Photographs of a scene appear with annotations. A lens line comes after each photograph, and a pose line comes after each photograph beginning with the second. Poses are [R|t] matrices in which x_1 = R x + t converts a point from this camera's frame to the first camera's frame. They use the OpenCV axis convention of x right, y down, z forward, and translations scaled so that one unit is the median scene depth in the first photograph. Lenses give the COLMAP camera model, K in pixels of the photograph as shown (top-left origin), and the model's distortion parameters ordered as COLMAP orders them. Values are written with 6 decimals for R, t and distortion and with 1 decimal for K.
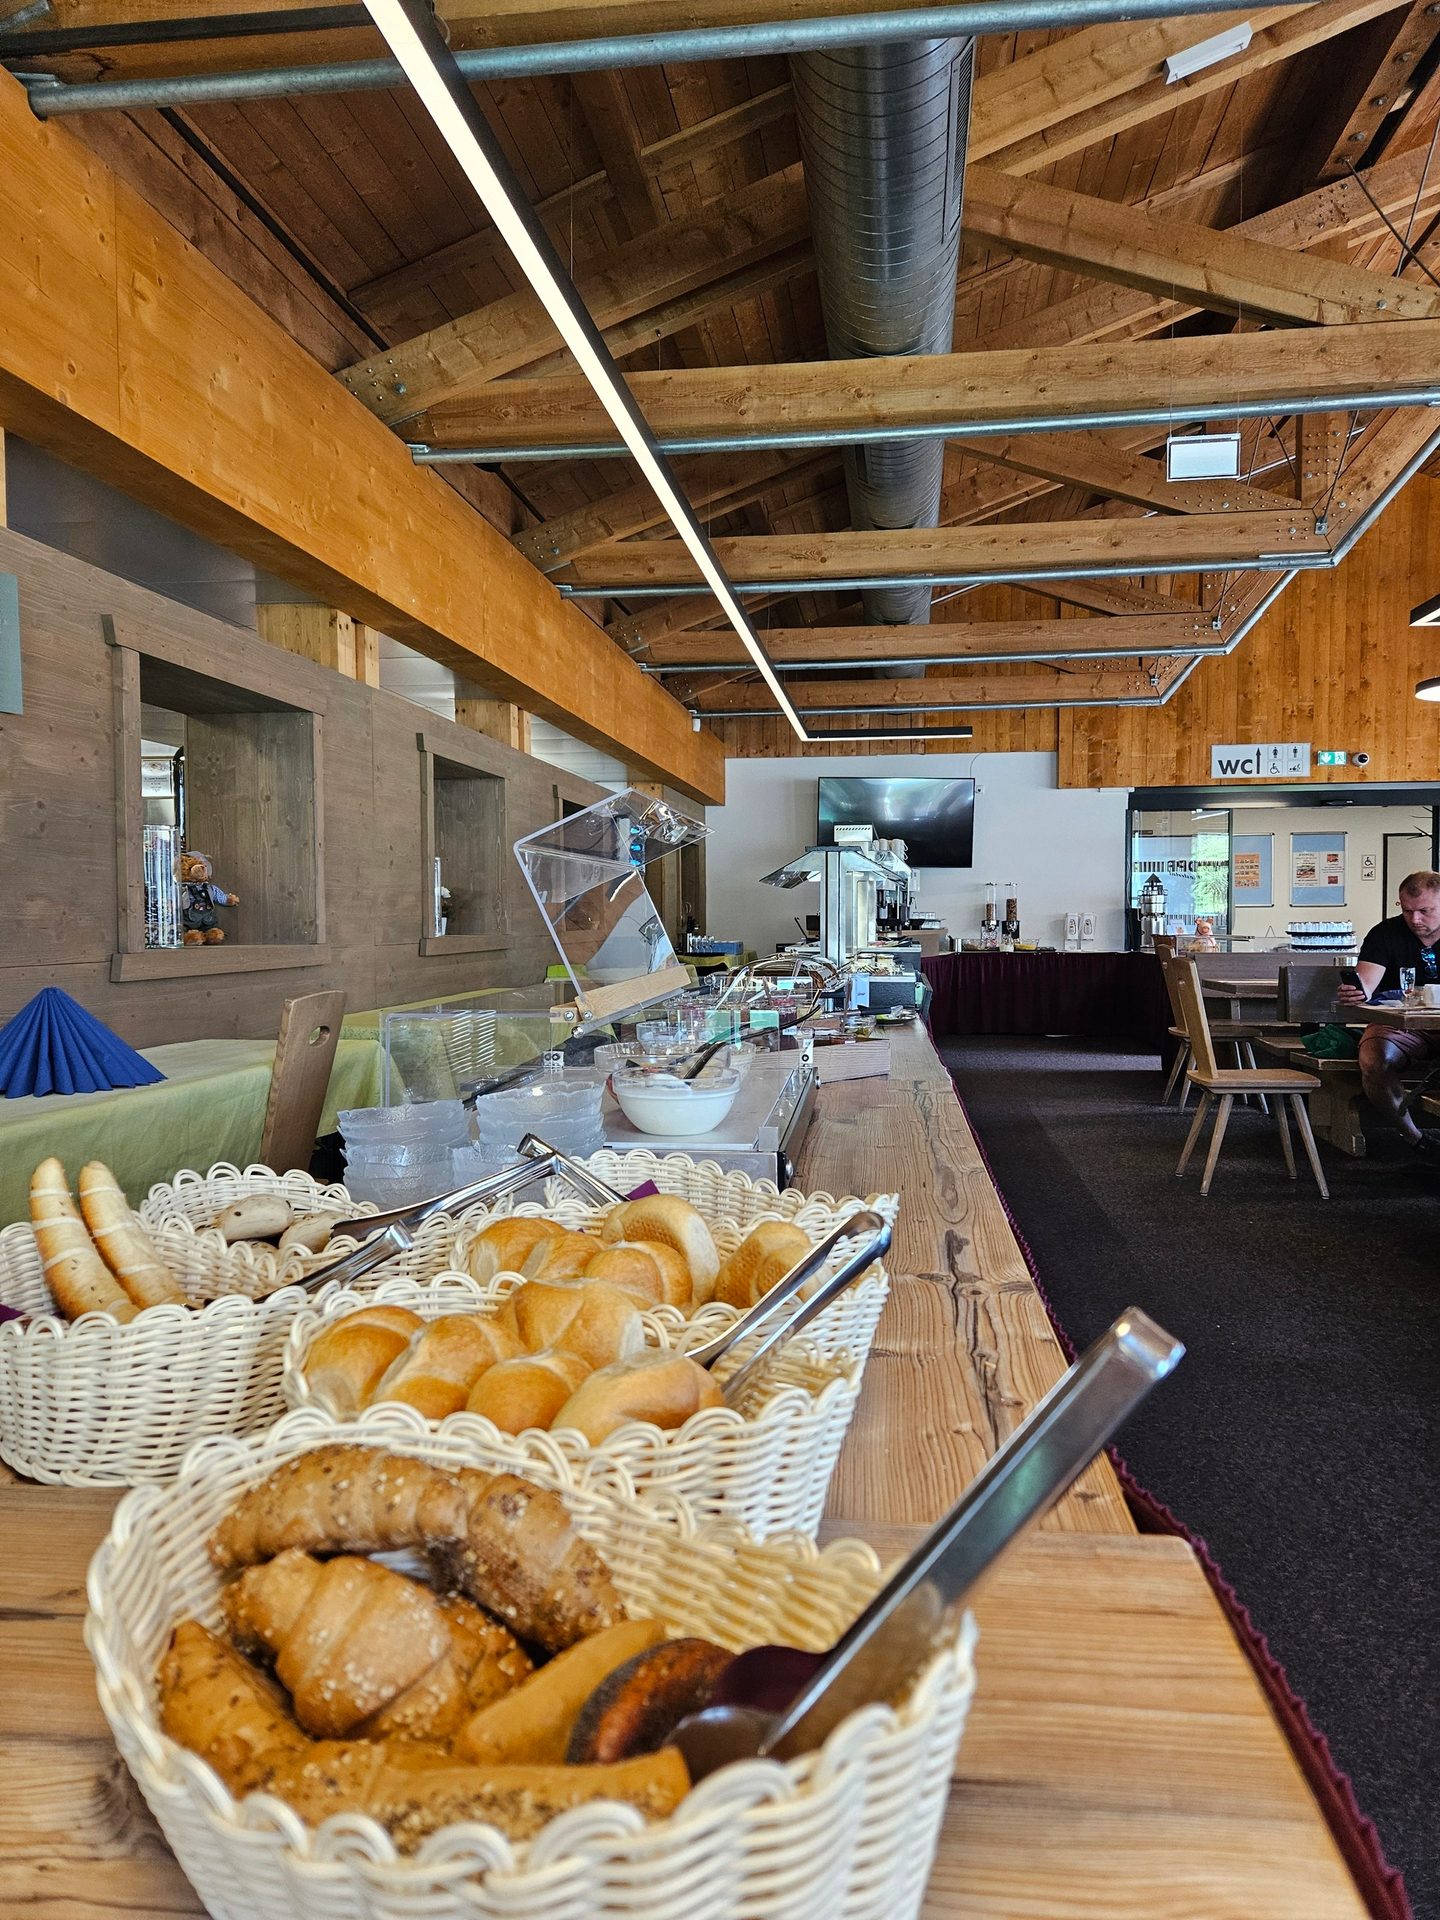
lens RADIAL K [[1297.7, 0, 723.1], [0, 1297.7, 967.3], [0, 0, 1]] dist [0.035653, -0.025387]
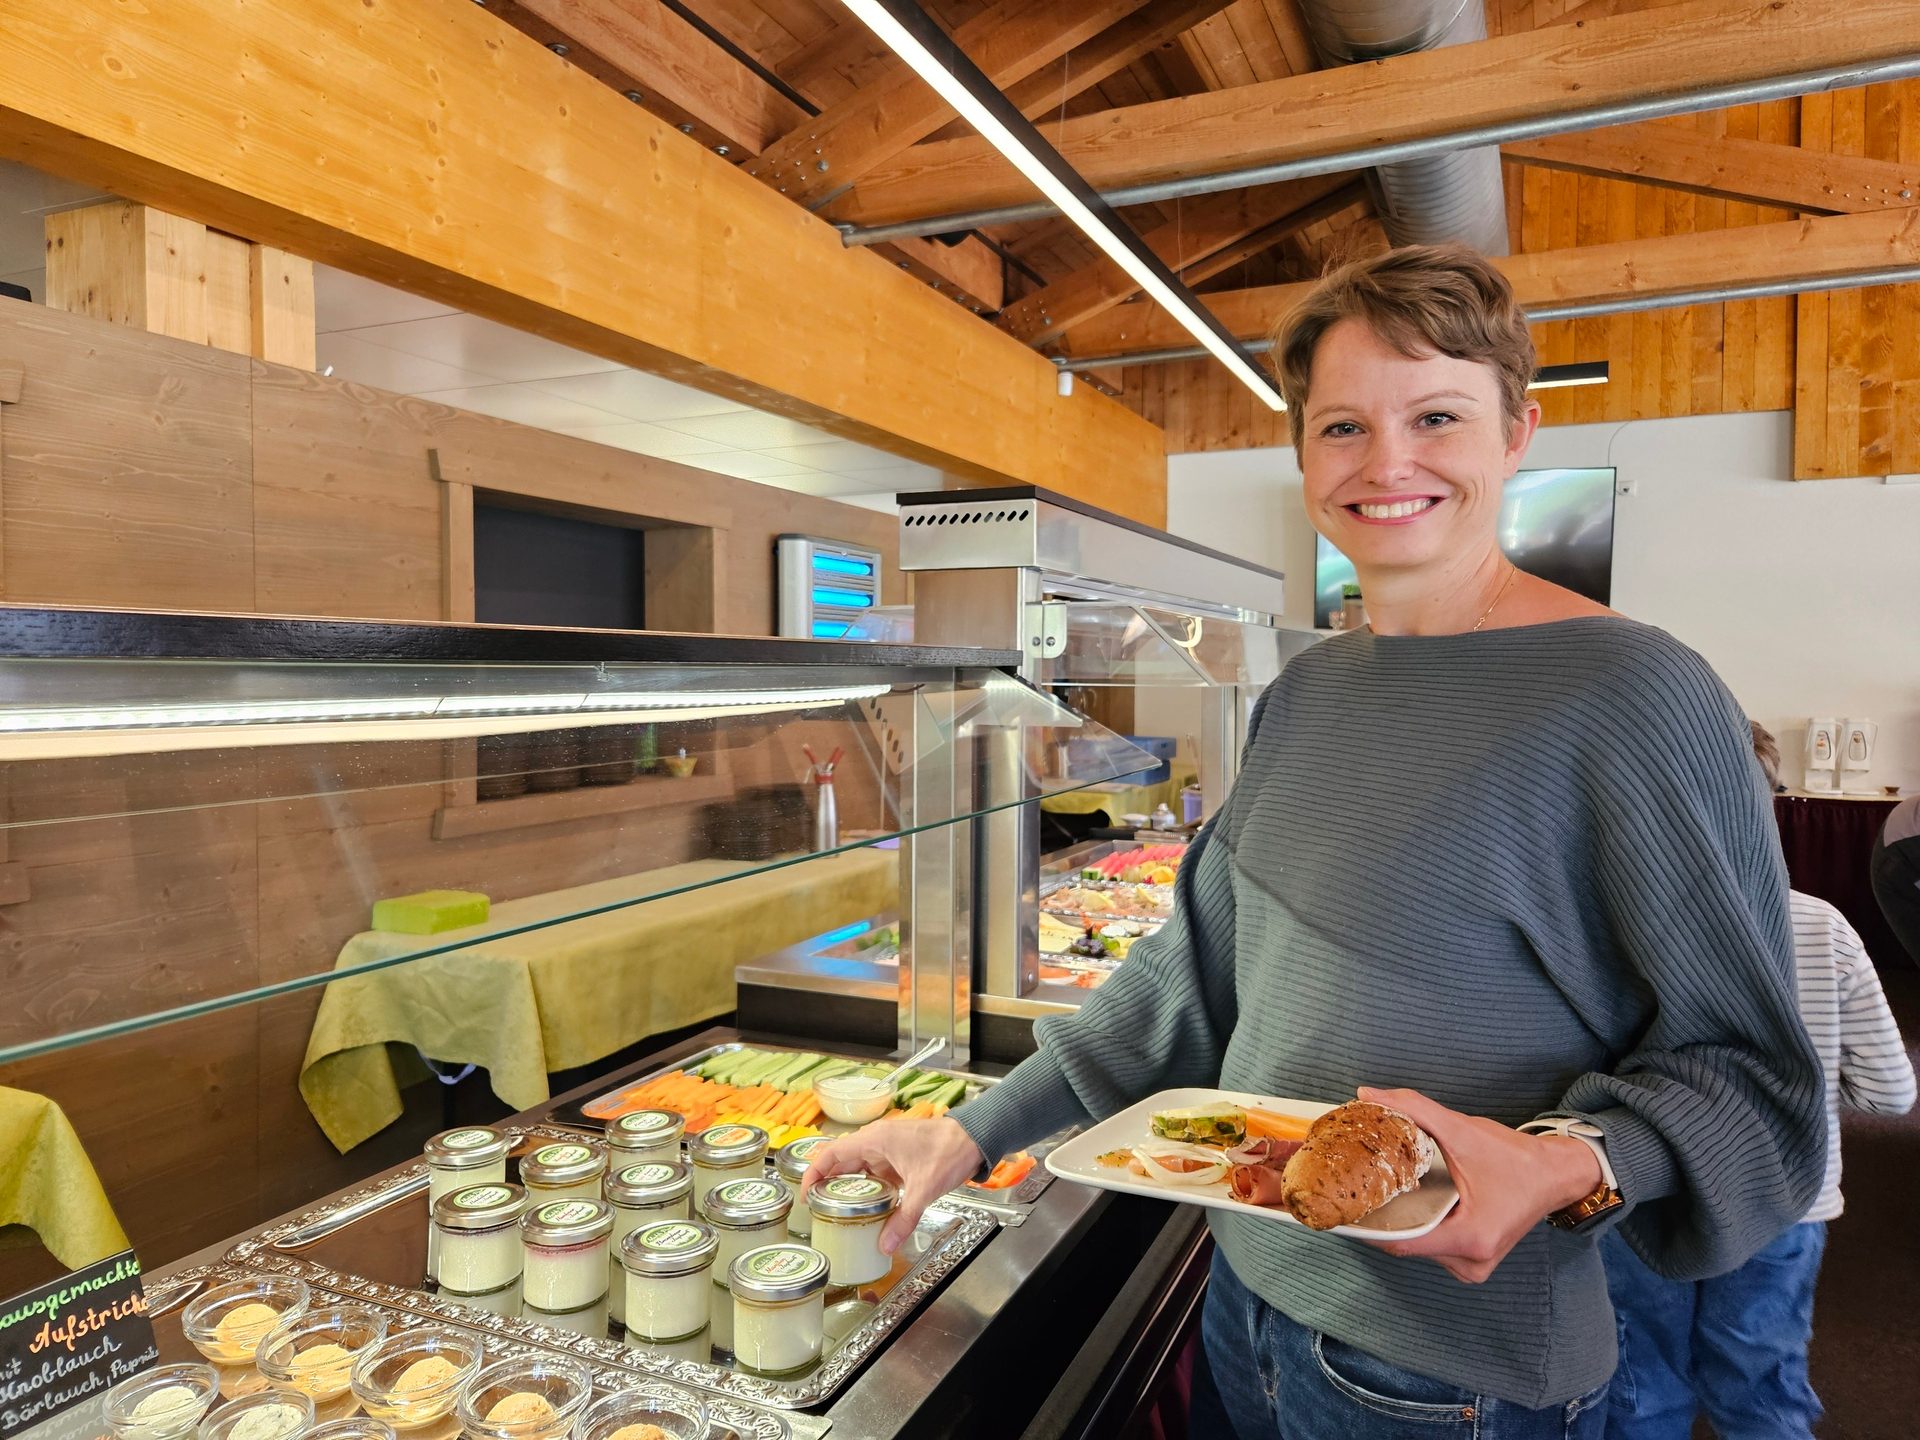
lens RADIAL K [[1297.7, 0, 945.6], [0, 1297.7, 704.7], [0, 0, 1]] dist [0.035653, -0.025387]
pose [[0.955114, 0.014506, -0.295883, 0.089853], [-0.018163, 0.999789, -0.009613, -0.035684], [0.295681, 0.014556, 0.955176, 0.398817]]
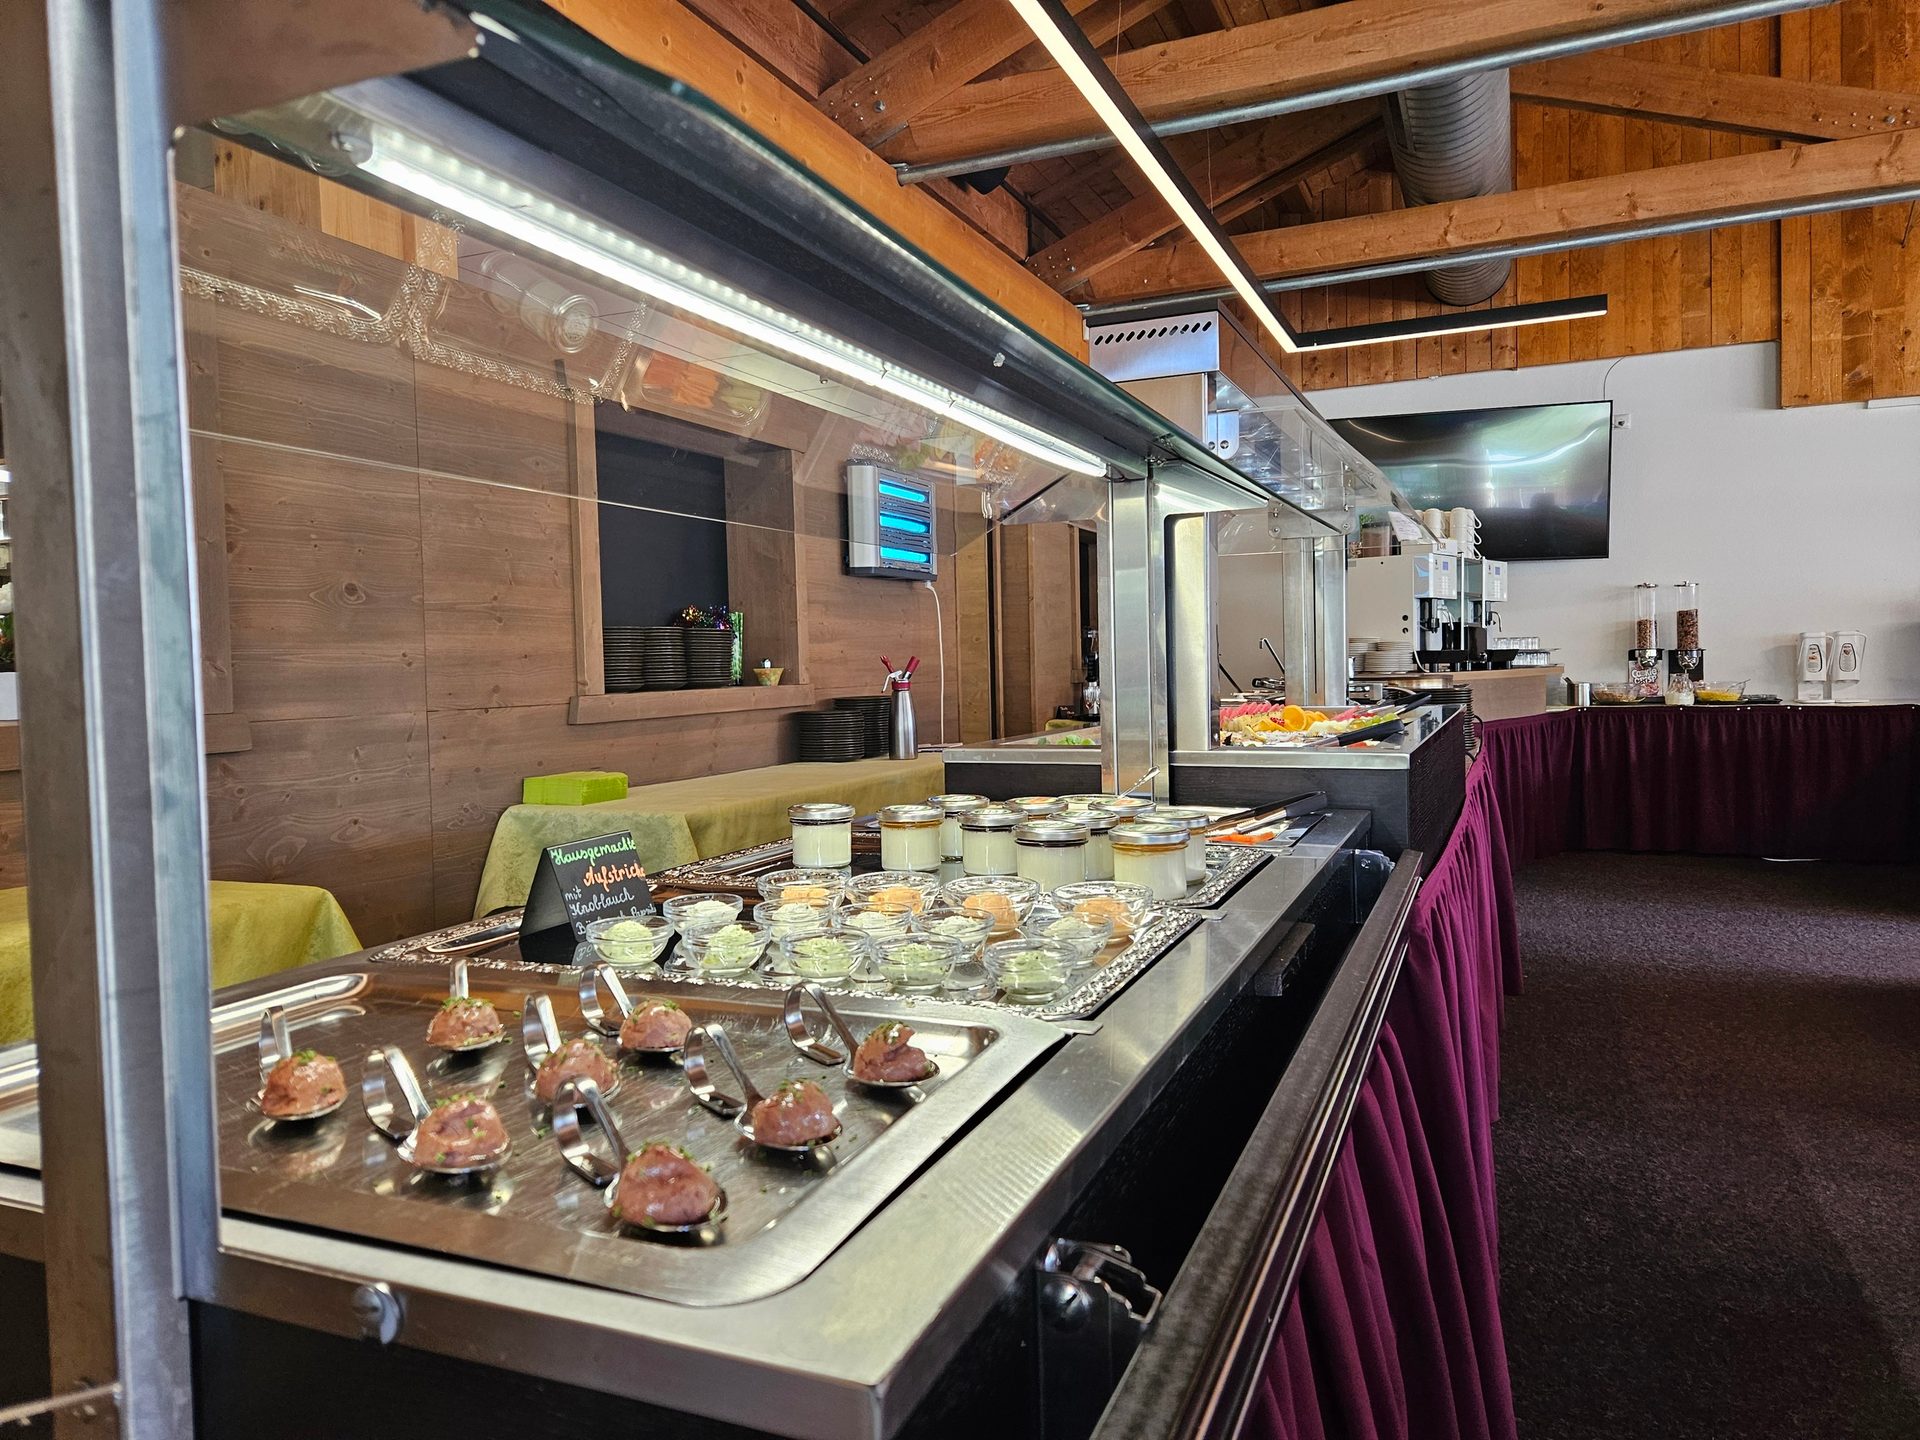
lens RADIAL K [[1297.7, 0, 953.3], [0, 1297.7, 705.5], [0, 0, 1]] dist [0.035653, -0.025387]
pose [[0.962053, -0.011025, -0.272639, 0.071172], [0.010183, 0.999938, -0.004505, -0.012250], [0.272672, 0.001558, 0.962106, 0.373222]]
